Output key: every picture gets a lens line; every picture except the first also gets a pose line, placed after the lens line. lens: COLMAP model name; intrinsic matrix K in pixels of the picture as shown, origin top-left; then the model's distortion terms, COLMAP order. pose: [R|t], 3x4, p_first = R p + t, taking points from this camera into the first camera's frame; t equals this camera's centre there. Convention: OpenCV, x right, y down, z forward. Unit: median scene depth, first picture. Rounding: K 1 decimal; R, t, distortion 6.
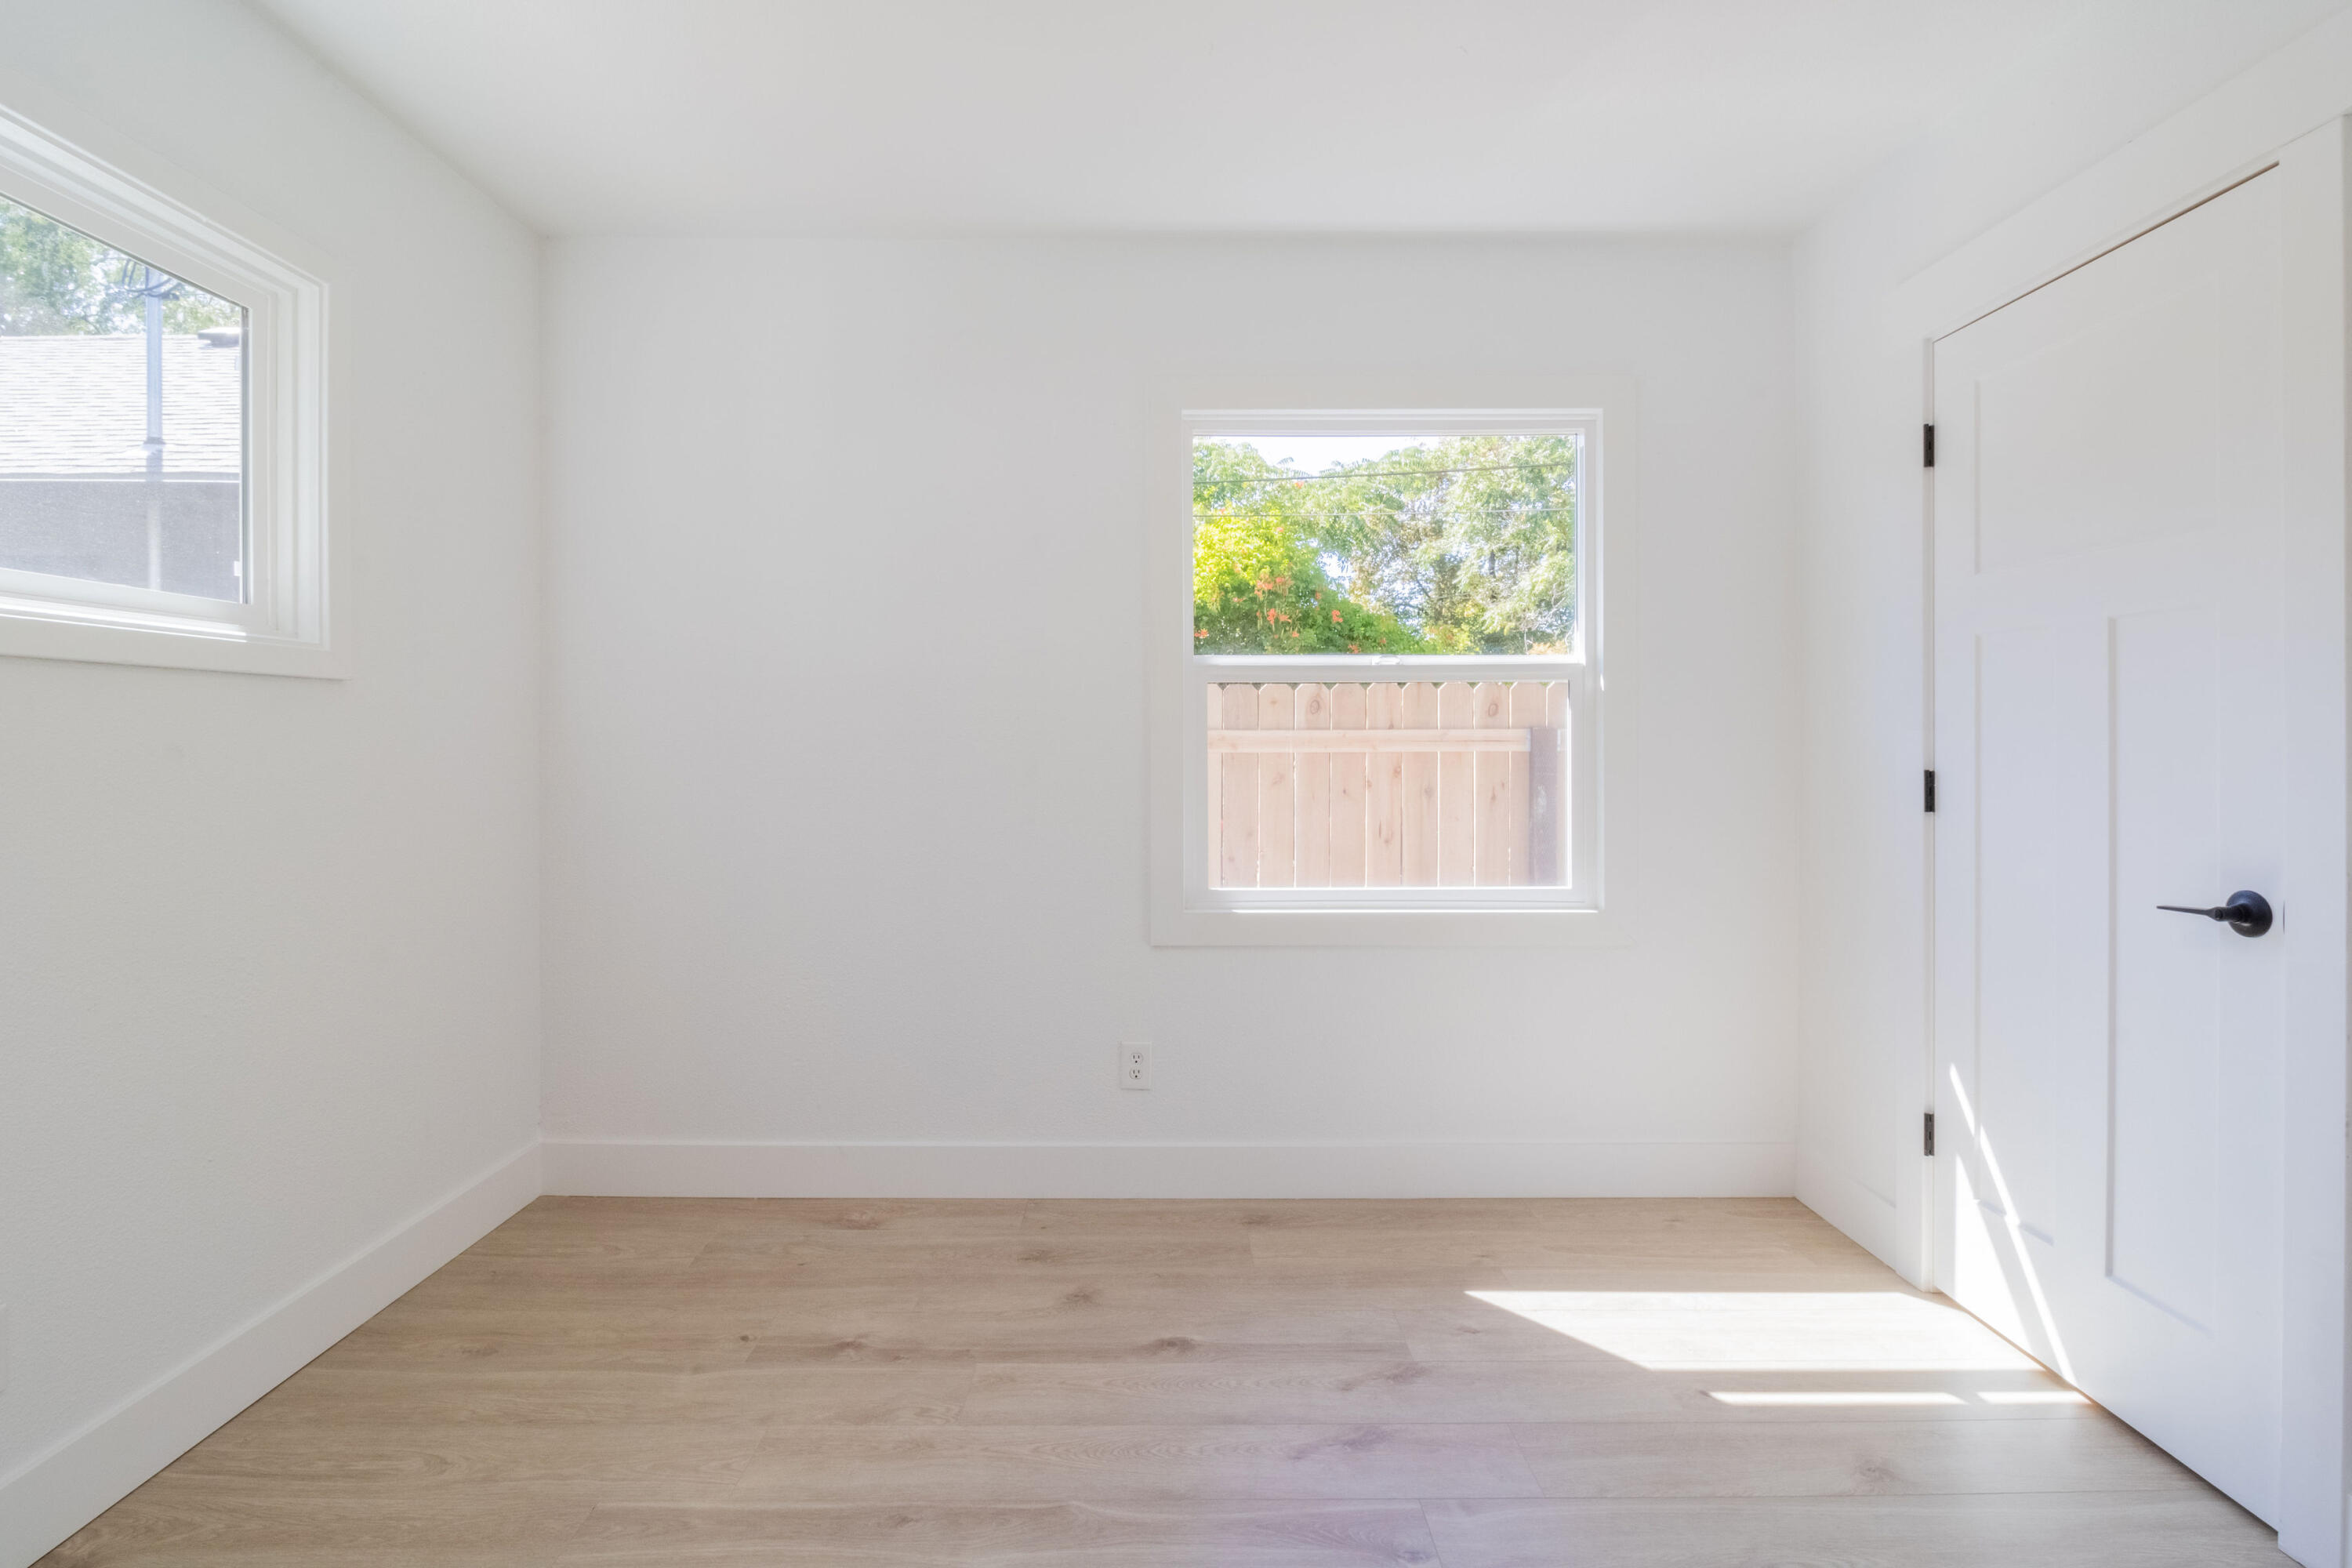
lens RADIAL K [[1131.6, 0, 1153.8], [0, 1131.6, 726.5], [0, 0, 1]] dist [0.004173, -0.005697]
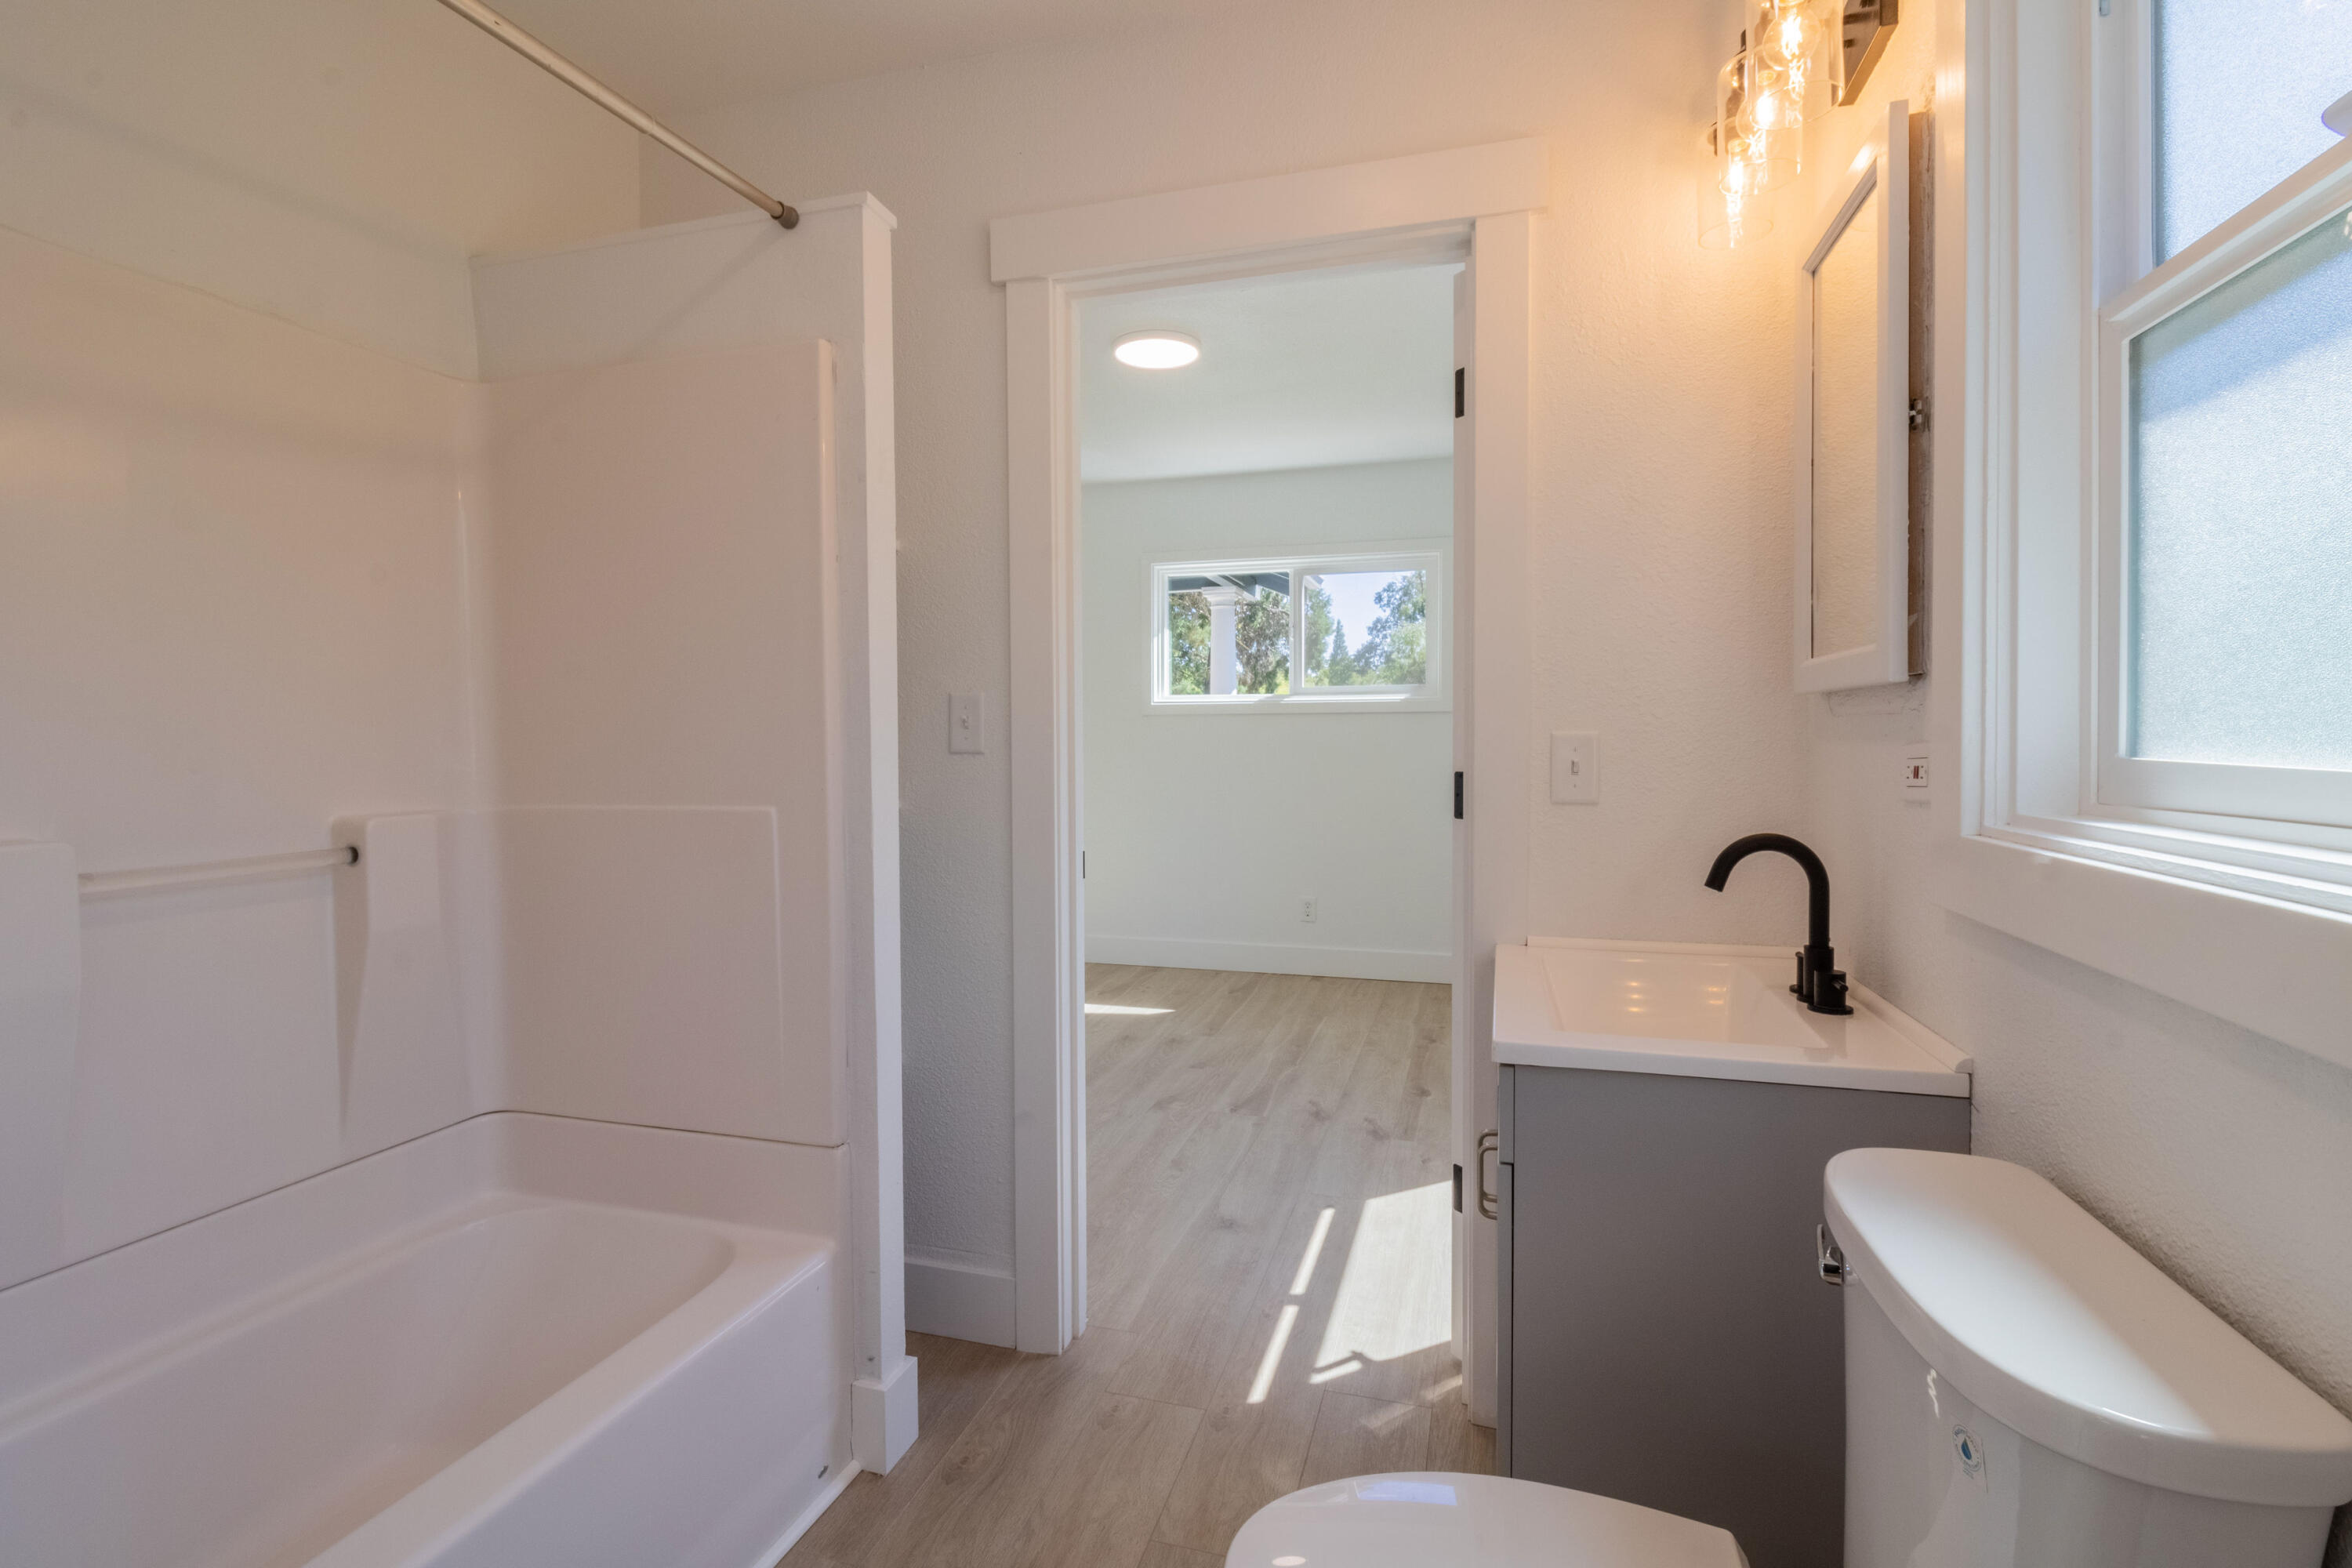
lens RADIAL K [[1131.6, 0, 1162.0], [0, 1131.6, 774.3], [0, 0, 1]] dist [0.004173, -0.005697]
pose [[-0.311140, 0.031161, -0.949853, 0.522773], [0.005881, 0.999506, 0.030863, 0.004483], [0.950346, 0.004017, -0.311170, 0.348149]]
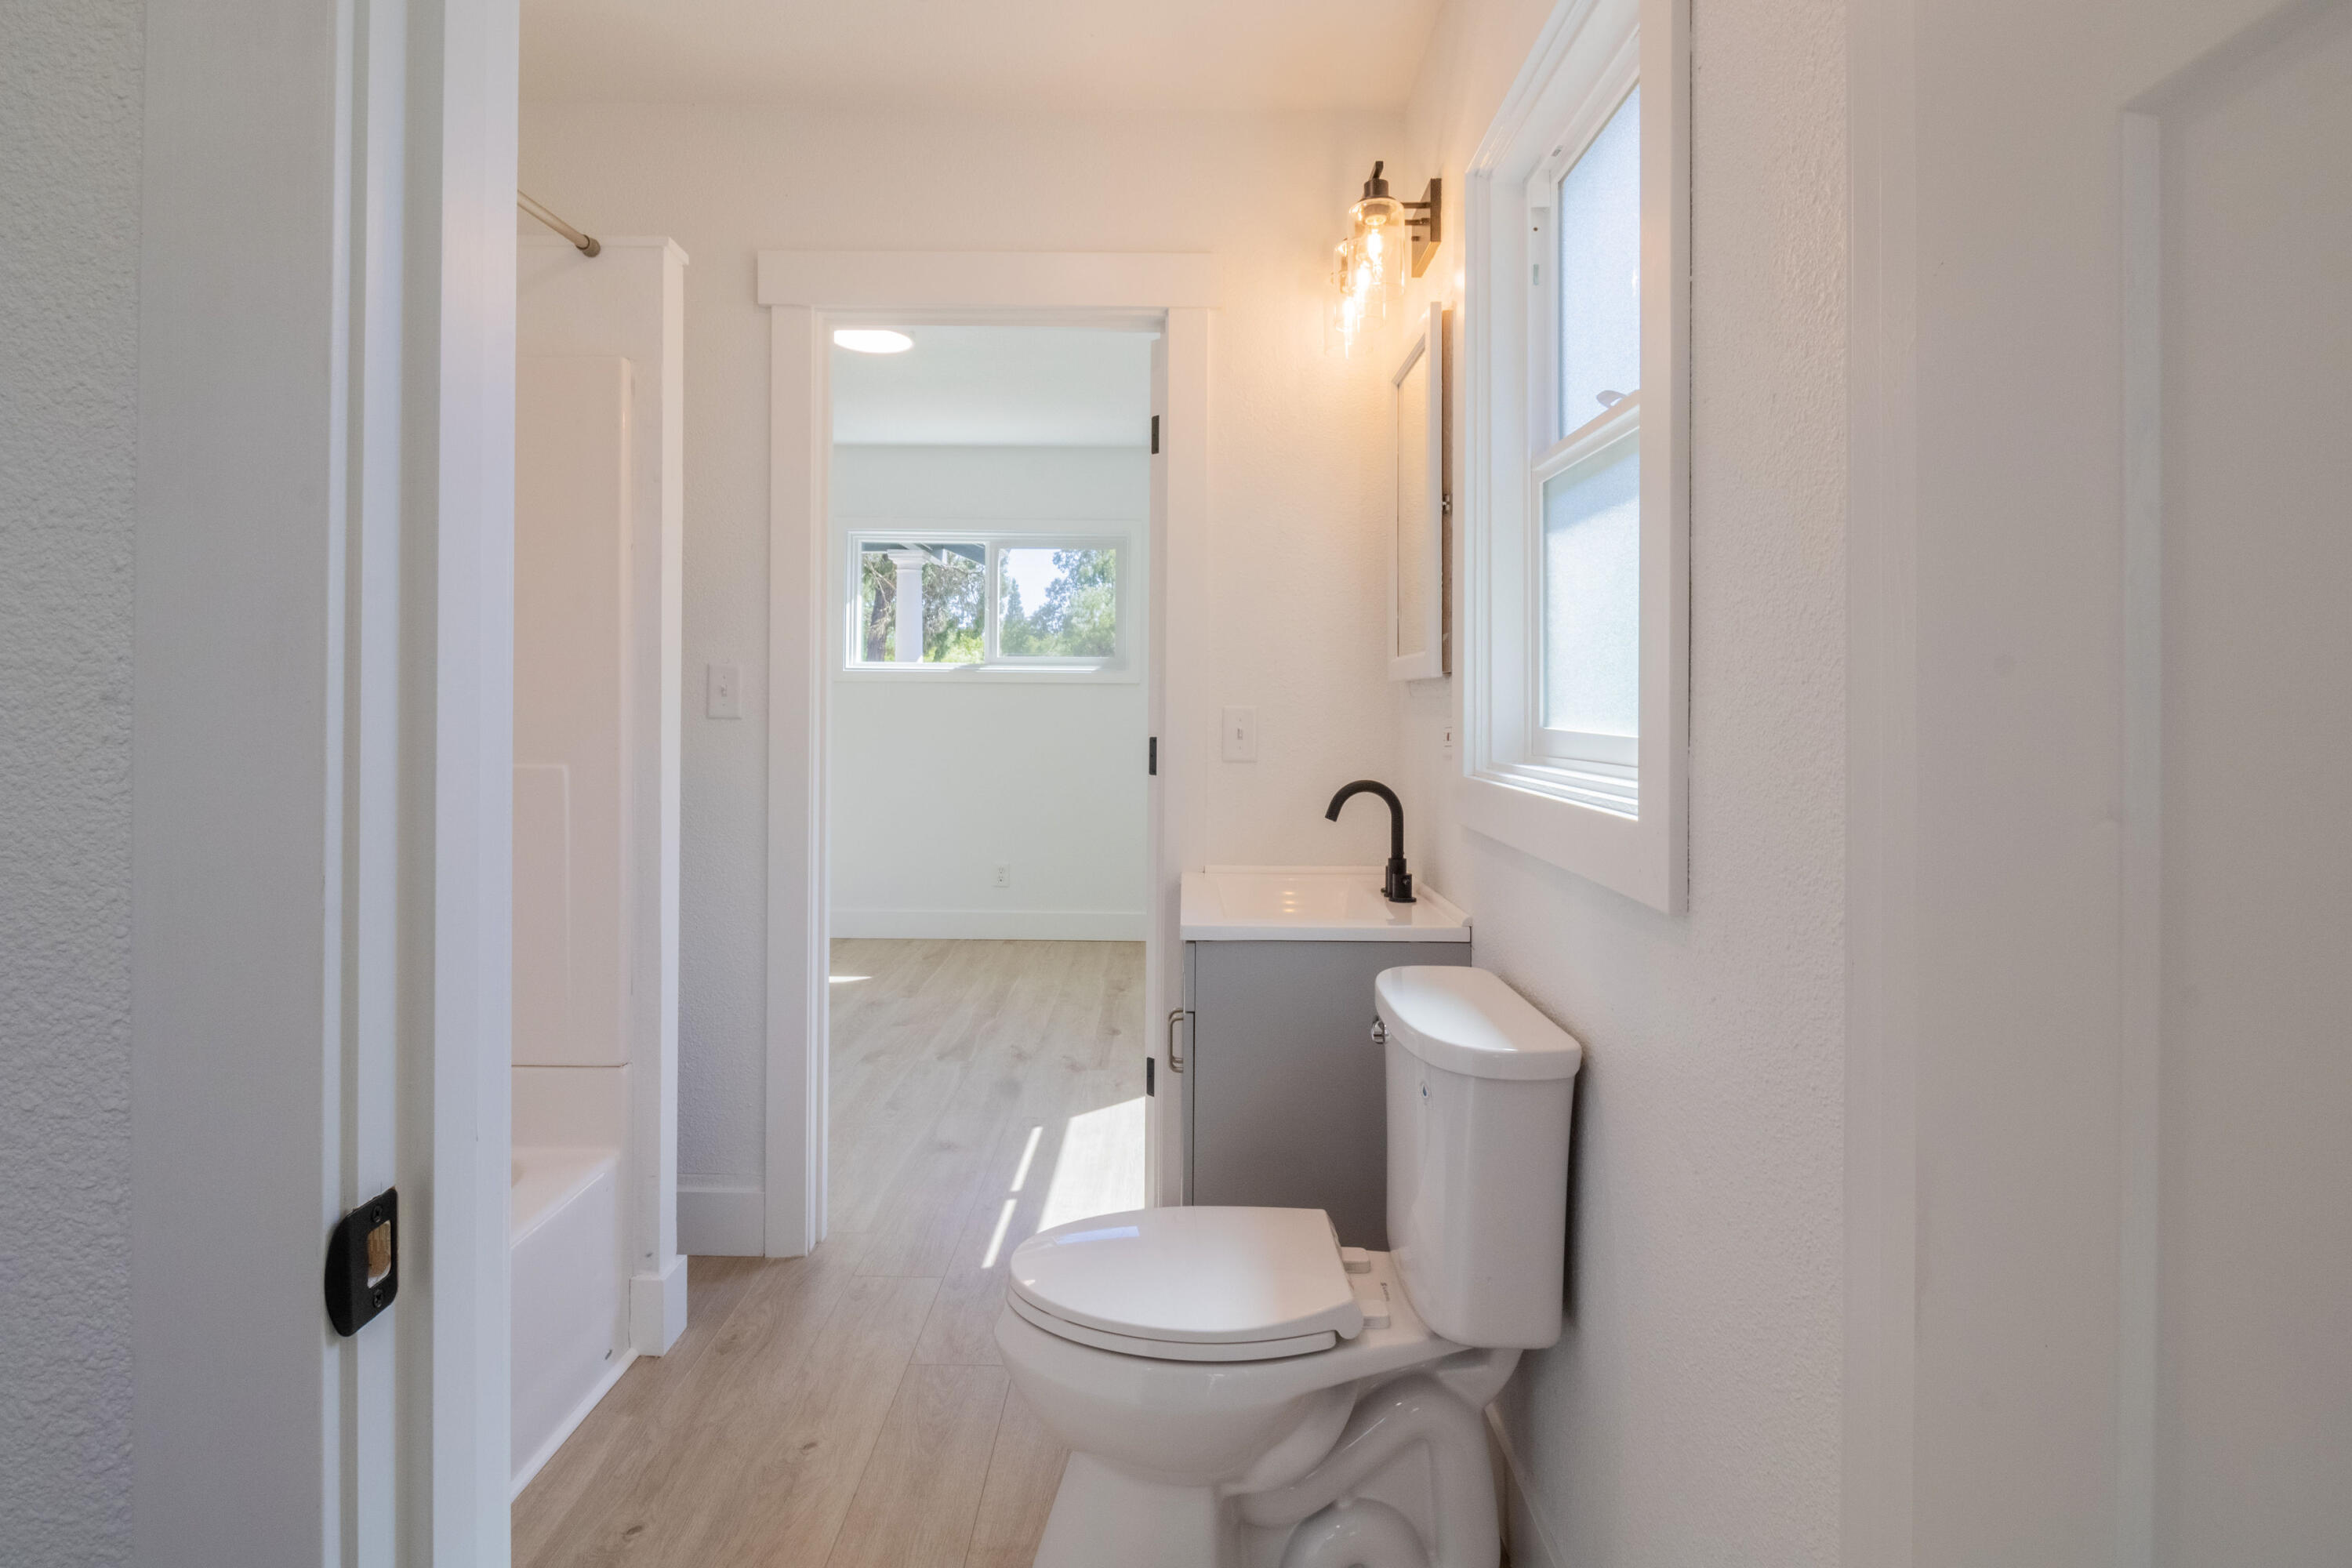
lens RADIAL K [[1237.6, 0, 1167.2], [0, 1237.6, 708.0], [0, 0, 1]] dist [-0.001623, -0.000154]
pose [[-0.036145, 0.000428, -0.999346, 0.614989], [-0.006940, 0.999976, 0.000679, 0.003709], [0.999322, 0.006960, -0.036141, 0.348791]]
